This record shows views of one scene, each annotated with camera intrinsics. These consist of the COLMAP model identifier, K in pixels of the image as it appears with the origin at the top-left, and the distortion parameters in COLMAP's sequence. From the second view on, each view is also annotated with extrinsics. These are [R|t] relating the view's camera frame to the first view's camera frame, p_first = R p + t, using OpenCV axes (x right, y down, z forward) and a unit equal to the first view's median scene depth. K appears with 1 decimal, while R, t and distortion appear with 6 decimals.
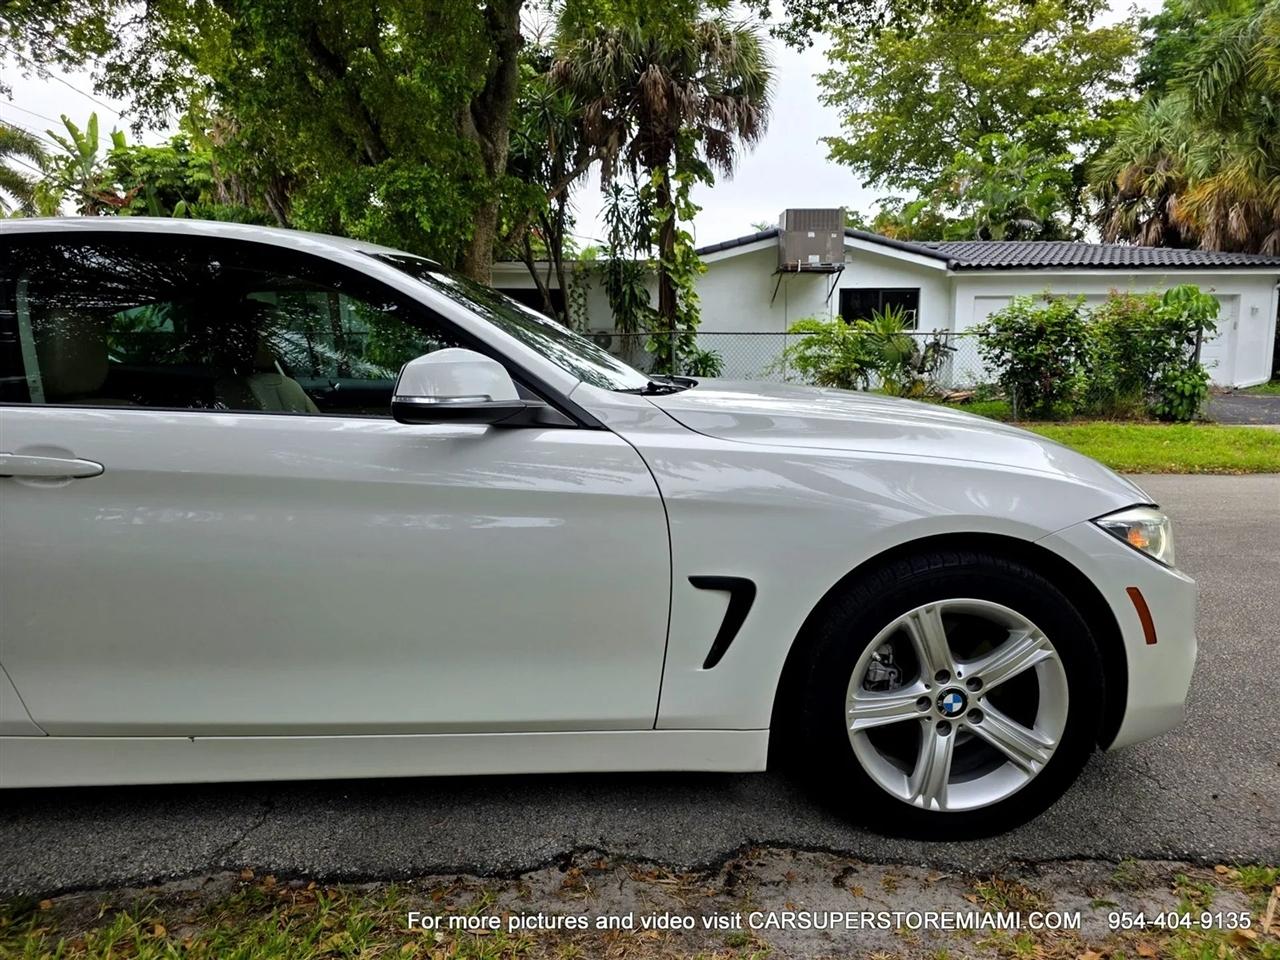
lens RADIAL K [[877.1, 0, 639.1], [0, 877.1, 476.8], [0, 0, 1]] dist [0.045076, -0.040392]
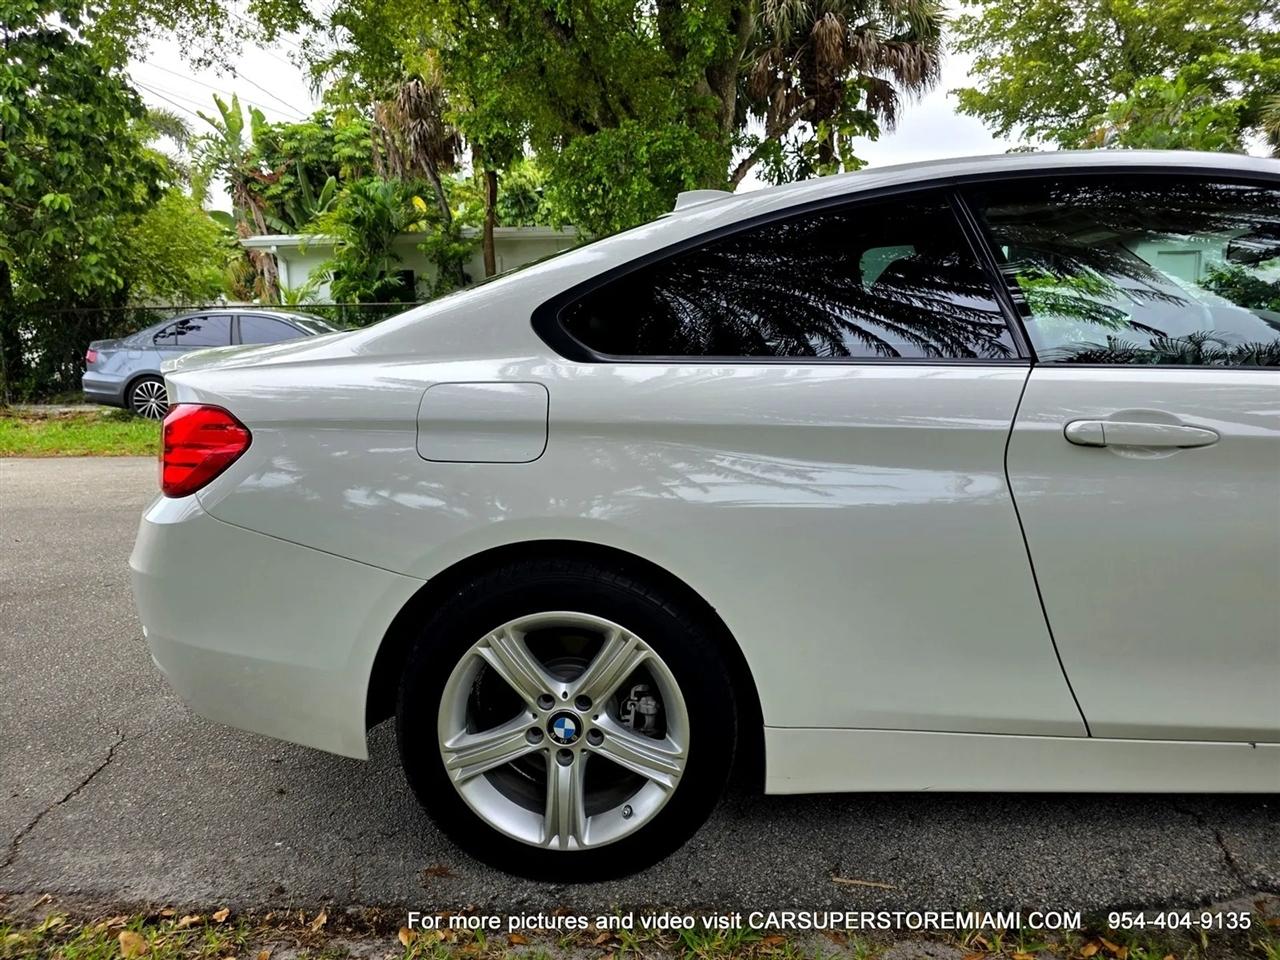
lens RADIAL K [[877.1, 0, 628.6], [0, 877.1, 474.4], [0, 0, 1]] dist [0.045076, -0.040392]
pose [[0.995760, -0.001988, -0.091971, -0.101946], [0.005150, 0.999403, 0.034154, -0.000472], [0.091848, -0.034482, 0.995176, 0.007766]]
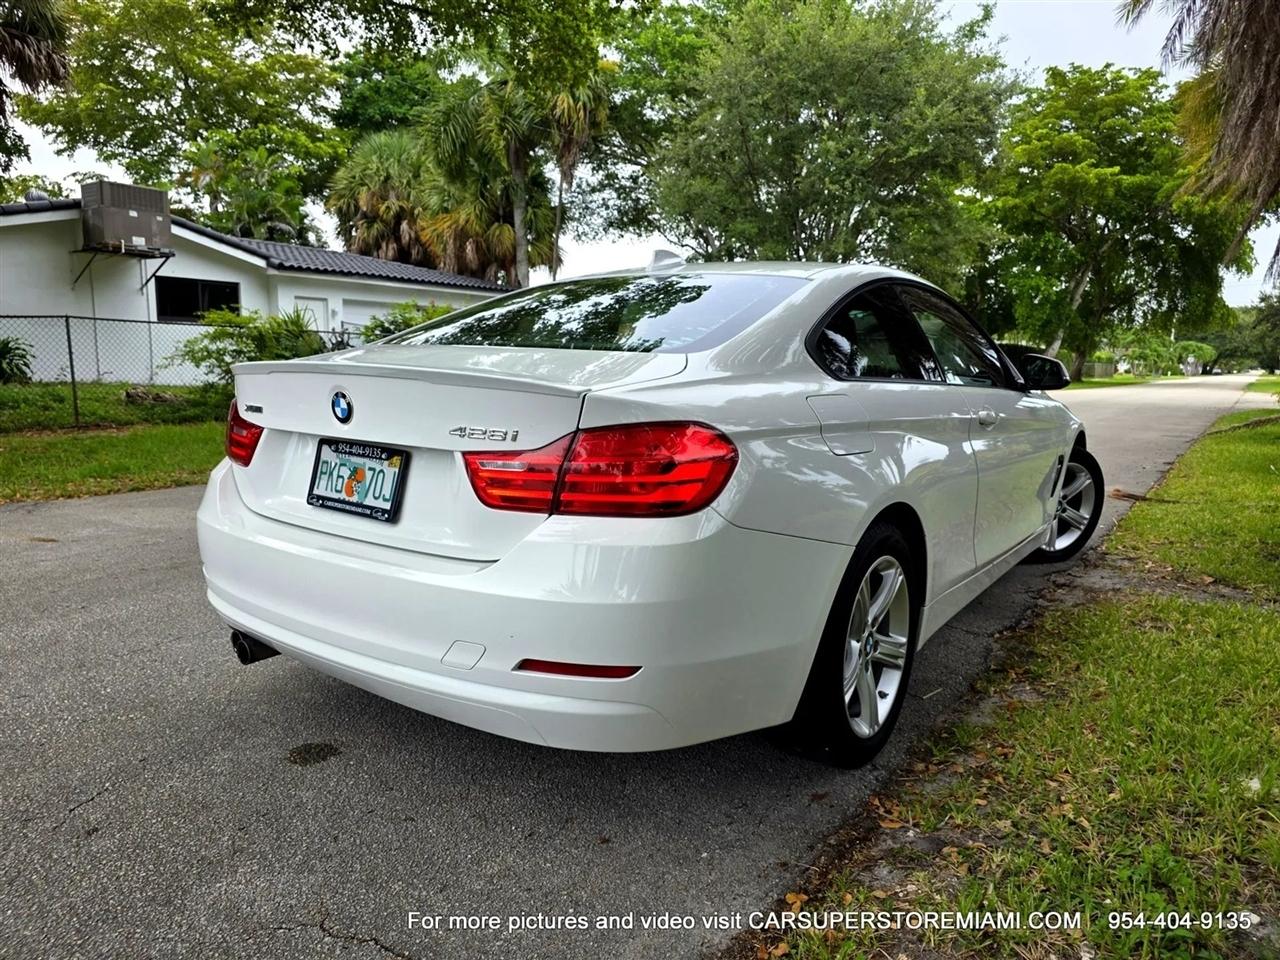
lens RADIAL K [[877.1, 0, 643.9], [0, 877.1, 473.5], [0, 0, 1]] dist [0.045076, -0.040392]
pose [[0.607419, -0.085813, 0.789733, -0.232959], [0.085974, 0.995410, 0.042035, -0.003570], [-0.789716, 0.042364, 0.612008, 0.044297]]
